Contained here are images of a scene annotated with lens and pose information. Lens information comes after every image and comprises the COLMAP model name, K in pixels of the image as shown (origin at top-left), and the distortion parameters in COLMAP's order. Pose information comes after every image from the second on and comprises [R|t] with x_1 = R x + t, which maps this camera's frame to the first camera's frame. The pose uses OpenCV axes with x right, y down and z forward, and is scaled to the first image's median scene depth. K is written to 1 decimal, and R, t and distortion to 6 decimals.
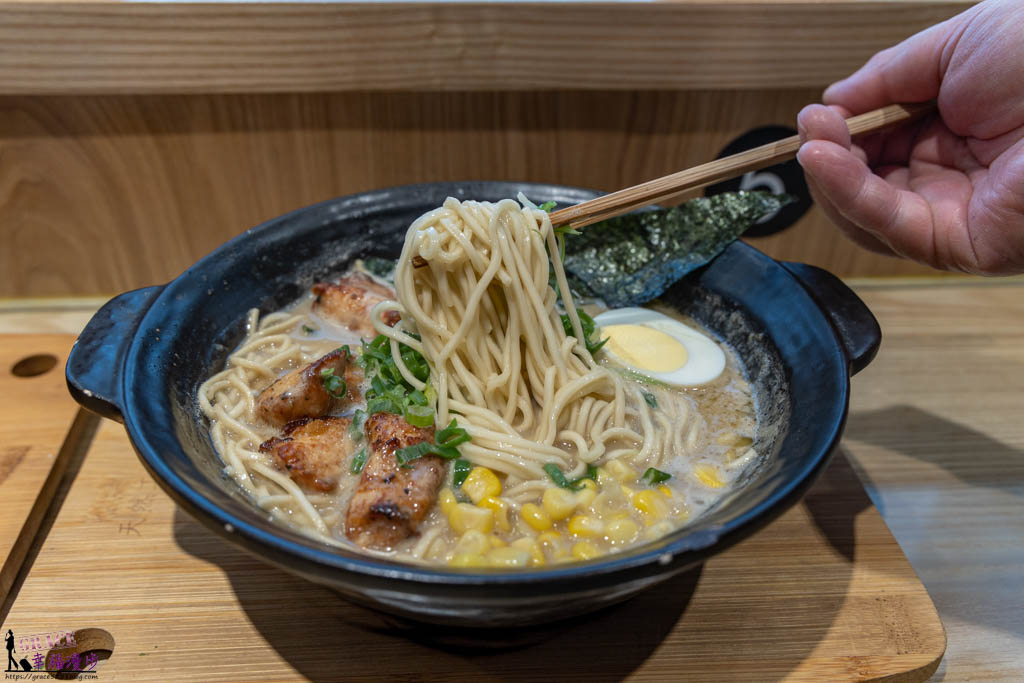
lens RADIAL K [[883.1, 0, 521.7], [0, 883.1, 340.2], [0, 0, 1]] dist [0.036402, -0.012426]
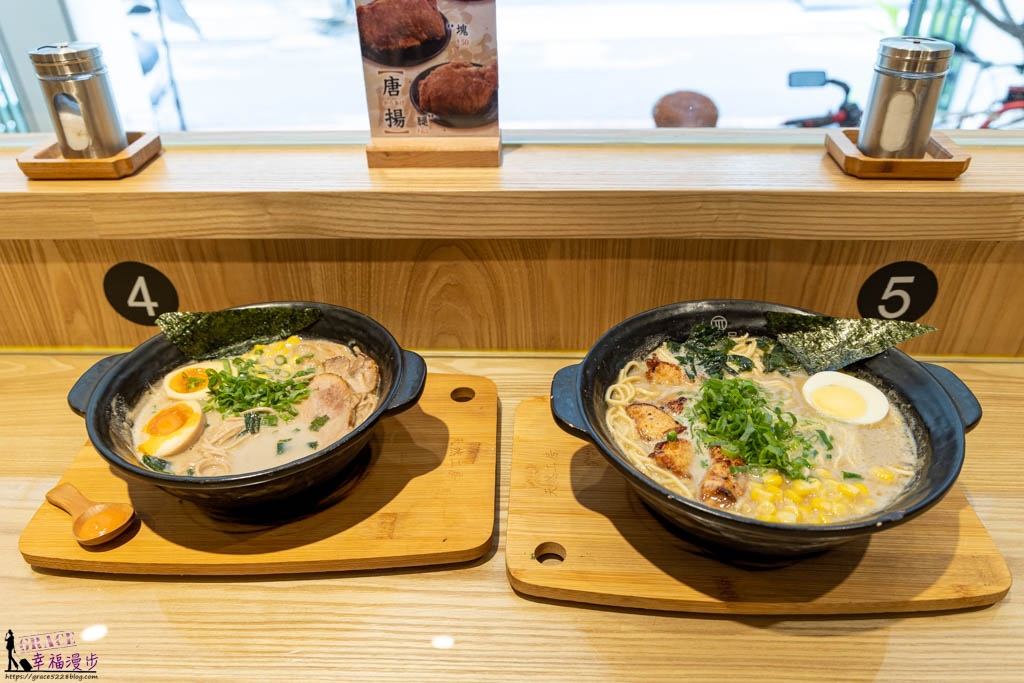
lens RADIAL K [[778.7, 0, 527.3], [0, 778.7, 338.4], [0, 0, 1]] dist [0.003879, 0.002099]
pose [[0.993174, 0.040056, -0.109549, -0.303532], [-0.040139, 0.999193, 0.001451, -0.105317], [0.109518, 0.002956, 0.993980, -0.598248]]
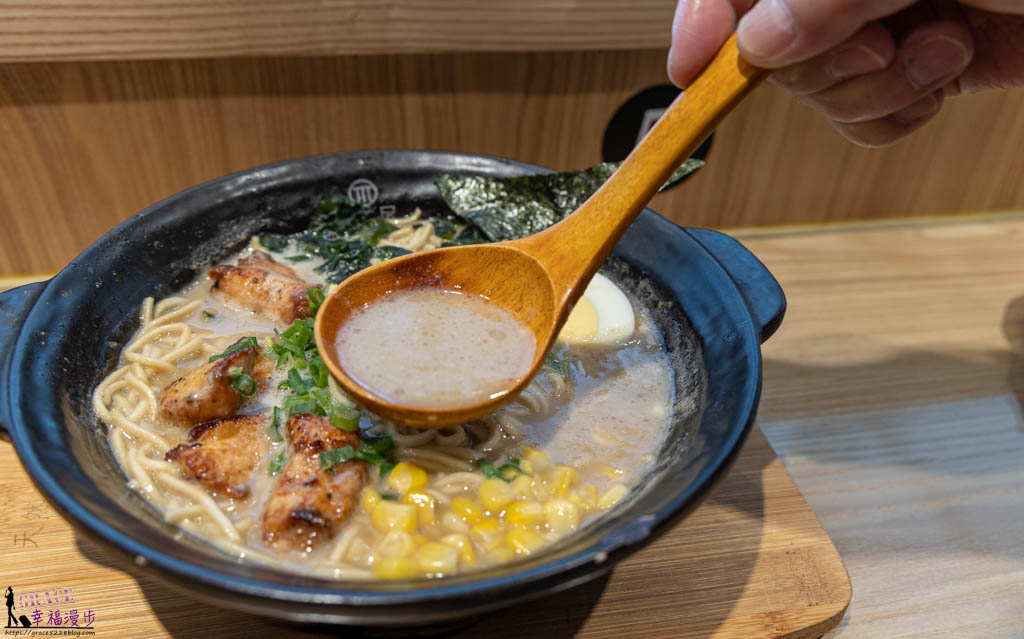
lens RADIAL K [[856.8, 0, 516.5], [0, 856.8, 316.6], [0, 0, 1]] dist [0.014481, 0.024533]
pose [[0.992116, -0.048751, 0.115450, -0.018150], [0.042674, 0.997599, 0.054538, -0.048673], [-0.117832, -0.049182, 0.991815, 0.040604]]
